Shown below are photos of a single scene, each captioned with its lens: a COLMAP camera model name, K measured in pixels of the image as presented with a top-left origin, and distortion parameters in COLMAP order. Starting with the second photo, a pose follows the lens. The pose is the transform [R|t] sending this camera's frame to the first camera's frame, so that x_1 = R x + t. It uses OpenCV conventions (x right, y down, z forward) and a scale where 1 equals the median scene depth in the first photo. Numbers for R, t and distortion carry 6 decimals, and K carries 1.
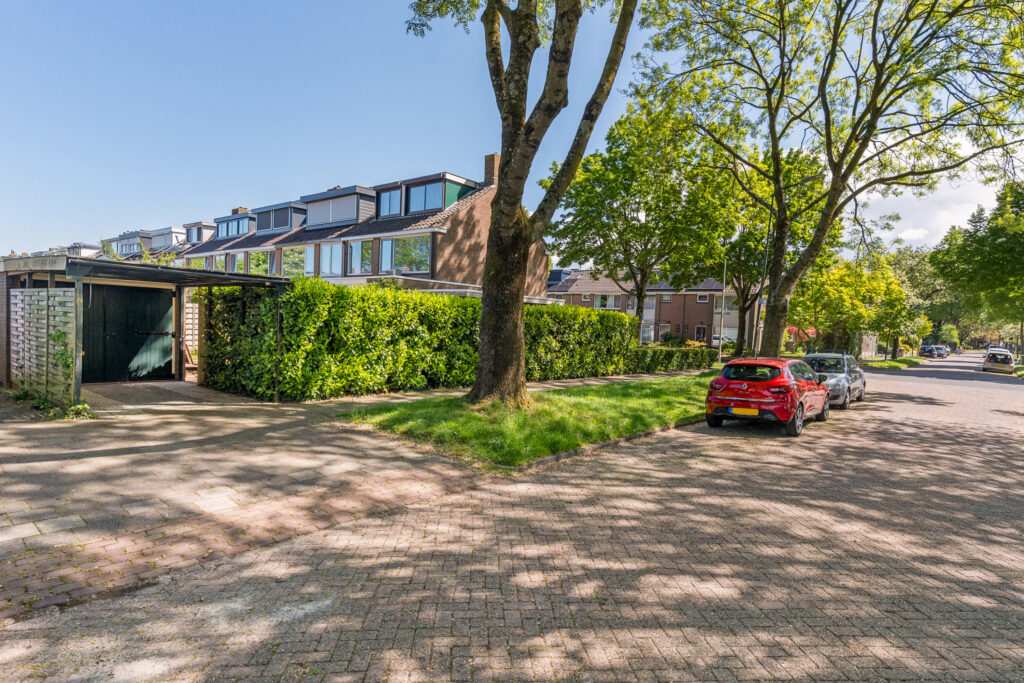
lens RADIAL K [[491.6, 0, 514.6], [0, 491.6, 335.7], [0, 0, 1]] dist [0.000005, 0.001093]
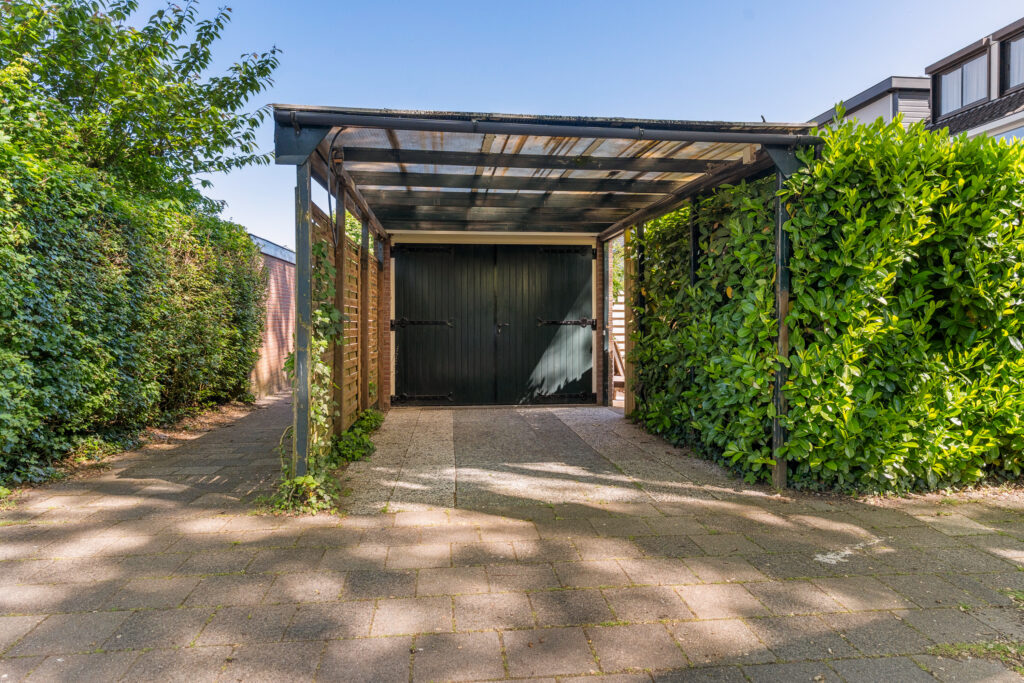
lens RADIAL K [[651.8, 0, 510.9], [0, 651.8, 363.6], [0, 0, 1]] dist [0.003207, 0.001140]
pose [[0.679840, -0.001712, -0.733359, -0.247335], [0.028471, 0.999305, 0.024060, 0.026910], [0.732808, -0.037236, 0.679416, 0.497041]]
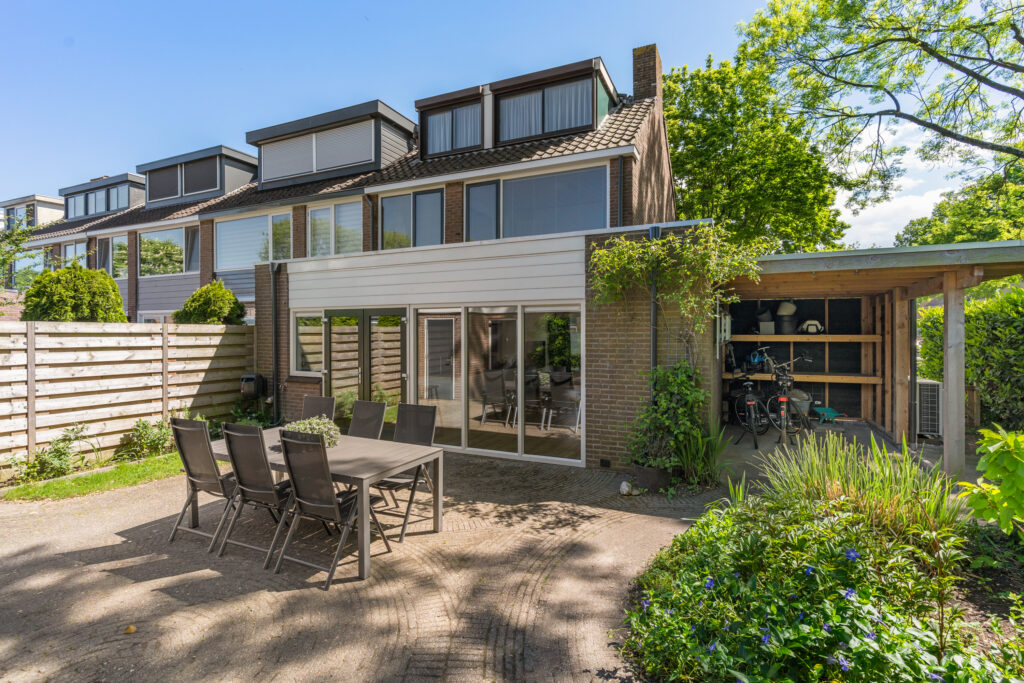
lens RADIAL K [[486.6, 0, 517.8], [0, 486.6, 341.3], [0, 0, 1]] dist [-0.000294, 0.000098]
pose [[0.973112, -0.036257, 0.227460, -1.276909], [0.039322, 0.999186, -0.008955, -0.065603], [-0.226950, 0.017658, 0.973746, 1.756574]]
